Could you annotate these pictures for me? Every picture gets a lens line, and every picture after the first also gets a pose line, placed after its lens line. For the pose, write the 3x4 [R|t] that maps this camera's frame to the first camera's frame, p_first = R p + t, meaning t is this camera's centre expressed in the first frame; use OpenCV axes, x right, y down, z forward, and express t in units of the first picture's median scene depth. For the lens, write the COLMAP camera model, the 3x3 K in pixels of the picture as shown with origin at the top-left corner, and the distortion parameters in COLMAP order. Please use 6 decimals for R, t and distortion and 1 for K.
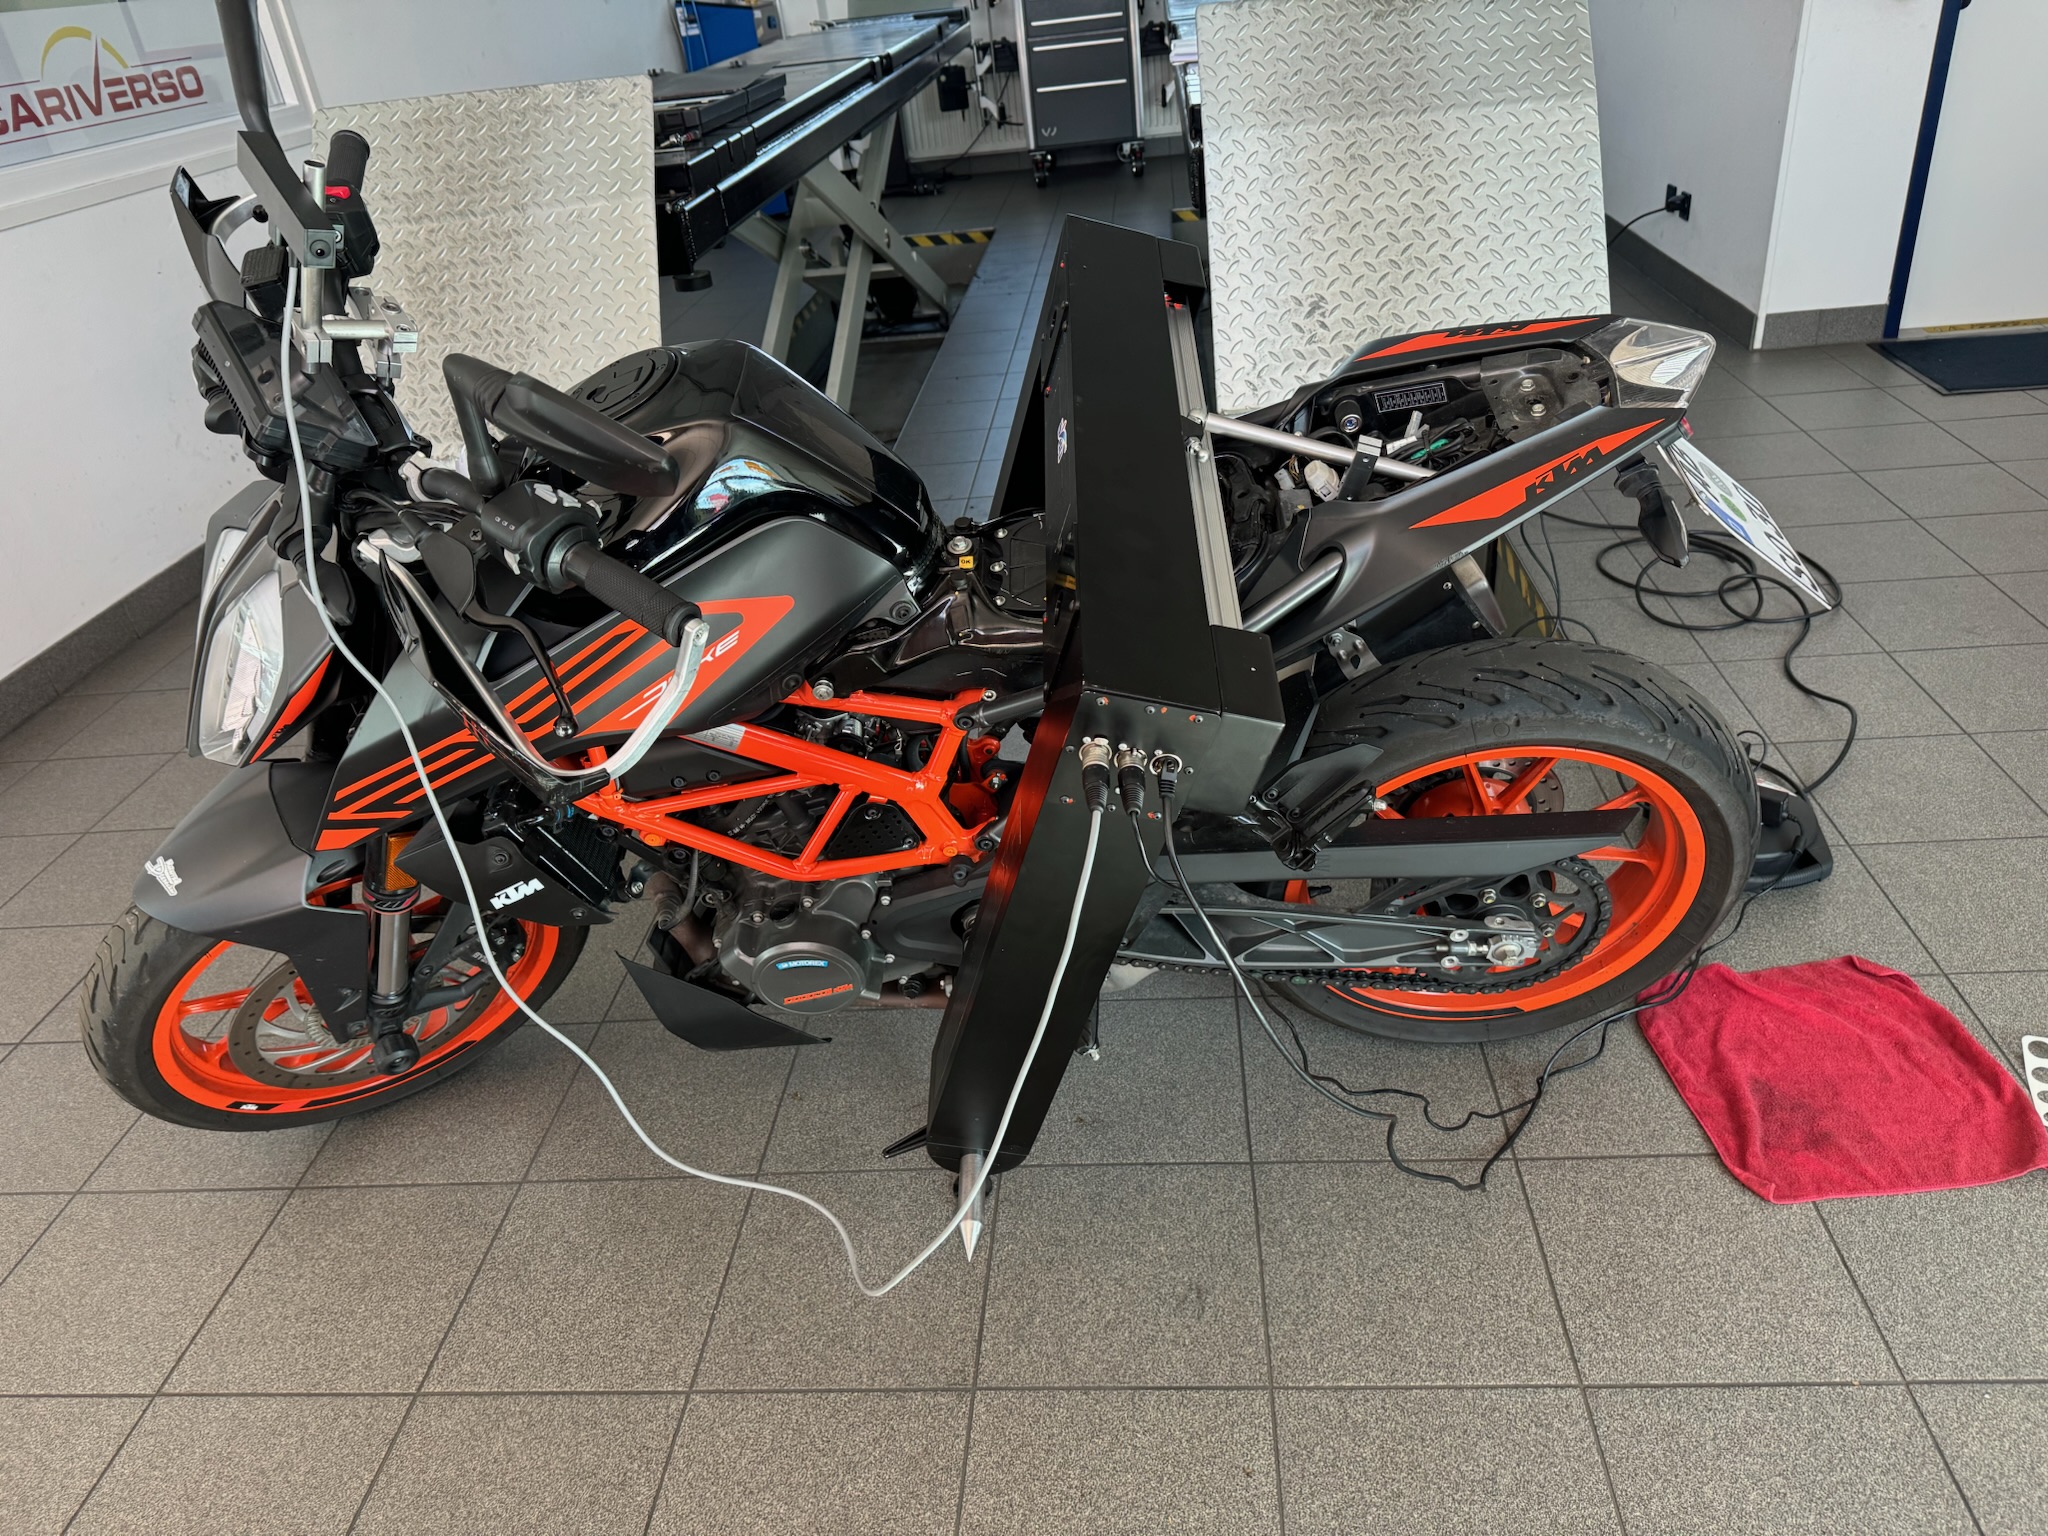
lens RADIAL K [[1447.0, 0, 1027.1], [0, 1447.0, 771.3], [0, 0, 1]] dist [-0.019088, -0.008193]
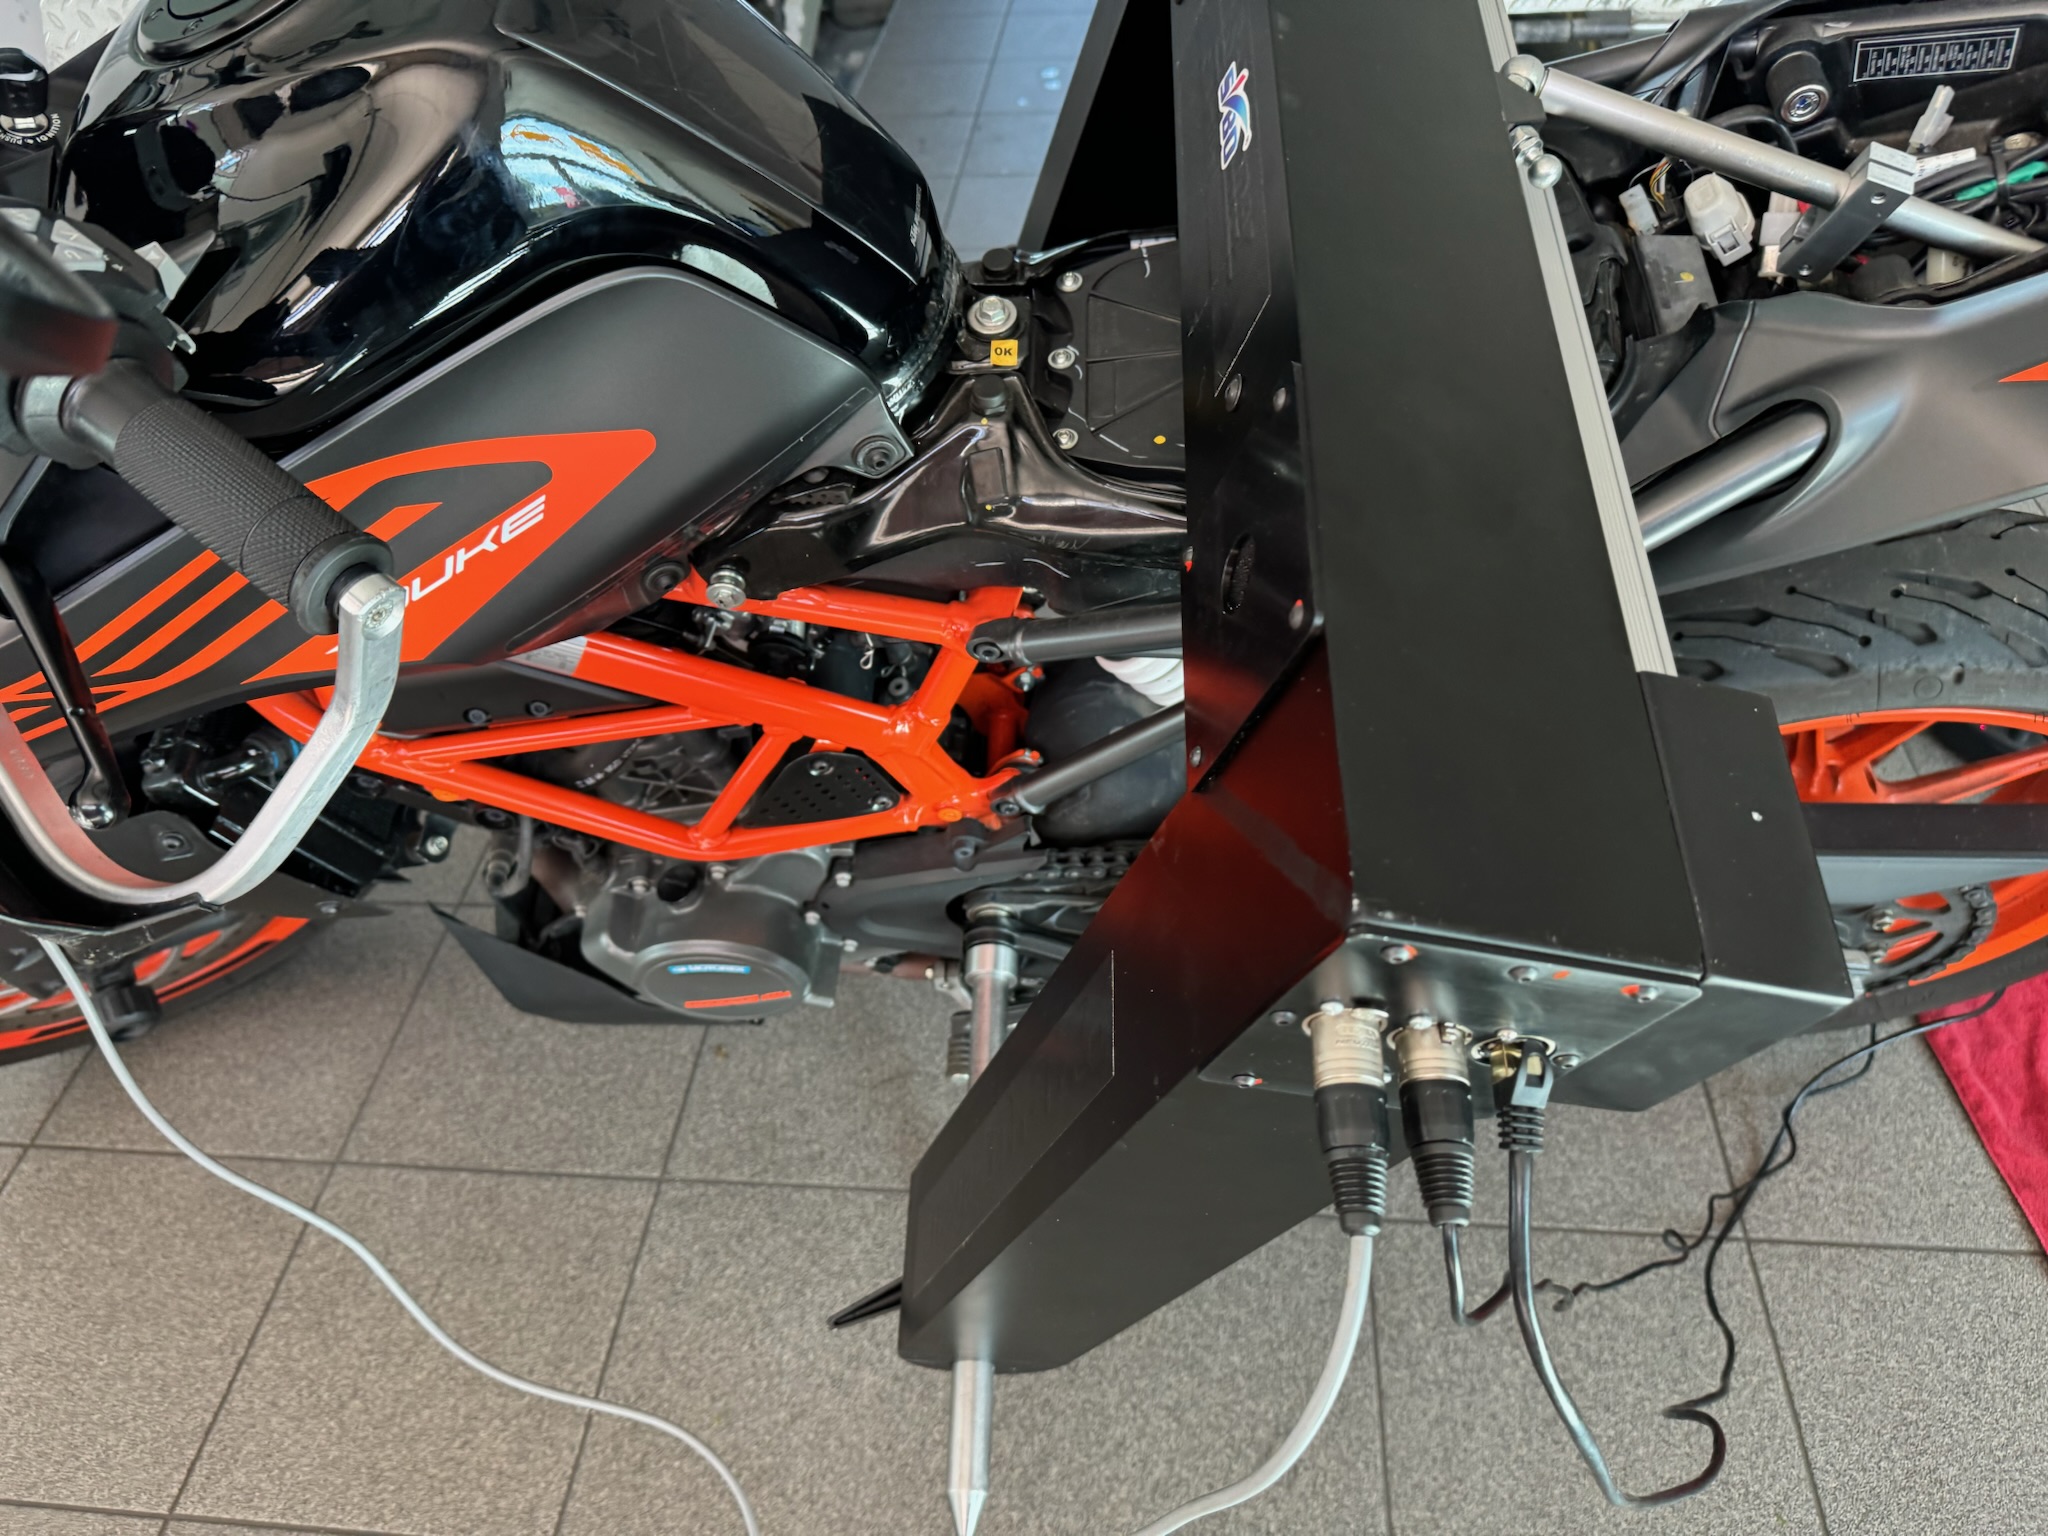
lens RADIAL K [[1447.0, 0, 1013.9], [0, 1447.0, 770.8], [0, 0, 1]] dist [-0.019088, -0.008193]
pose [[0.999034, 0.042655, 0.010572, -0.034333], [-0.043943, 0.966770, 0.251842, -0.118345], [0.000521, -0.252063, 0.967711, 0.426127]]
